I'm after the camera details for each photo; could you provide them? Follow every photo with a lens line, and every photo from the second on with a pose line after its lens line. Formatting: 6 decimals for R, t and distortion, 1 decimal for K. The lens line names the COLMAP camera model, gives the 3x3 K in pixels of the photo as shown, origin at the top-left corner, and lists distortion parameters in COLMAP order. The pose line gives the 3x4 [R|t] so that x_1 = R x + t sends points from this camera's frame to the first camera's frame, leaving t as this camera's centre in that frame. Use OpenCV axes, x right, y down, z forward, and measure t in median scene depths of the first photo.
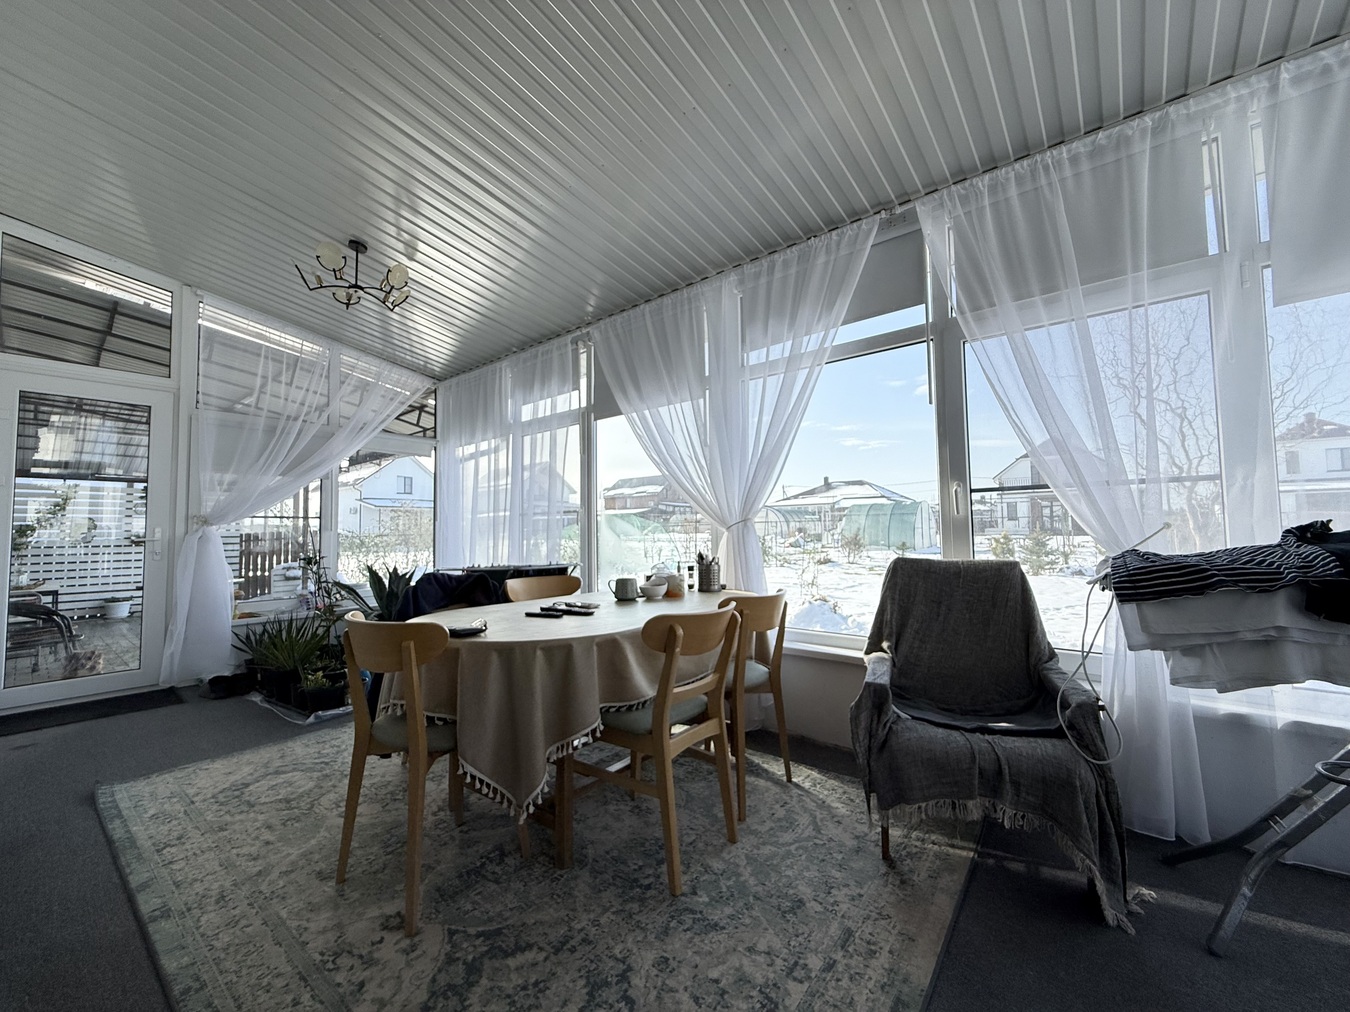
lens RADIAL K [[542.2, 0, 673.0], [0, 542.2, 504.3], [0, 0, 1]] dist [-0.000525, -0.000178]
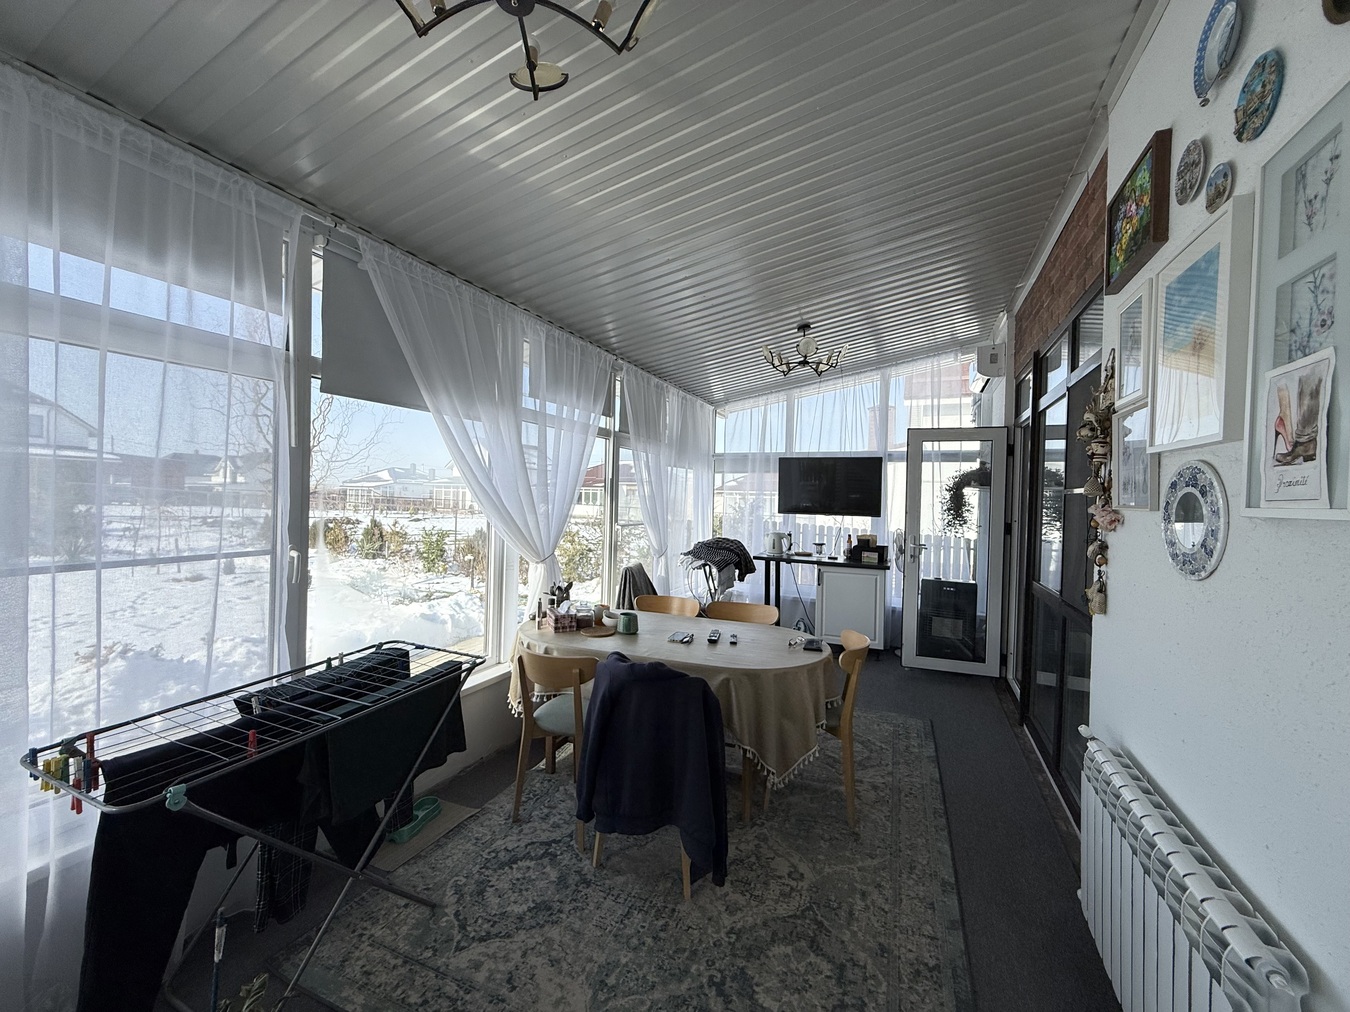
lens RADIAL K [[542.2, 0, 673.0], [0, 542.2, 504.3], [0, 0, 1]] dist [-0.000525, -0.000178]
pose [[-0.276191, -0.011992, 0.961028, -0.807462], [-0.070782, 0.997461, -0.007896, -0.062122], [-0.958493, -0.070205, -0.276338, 0.826973]]
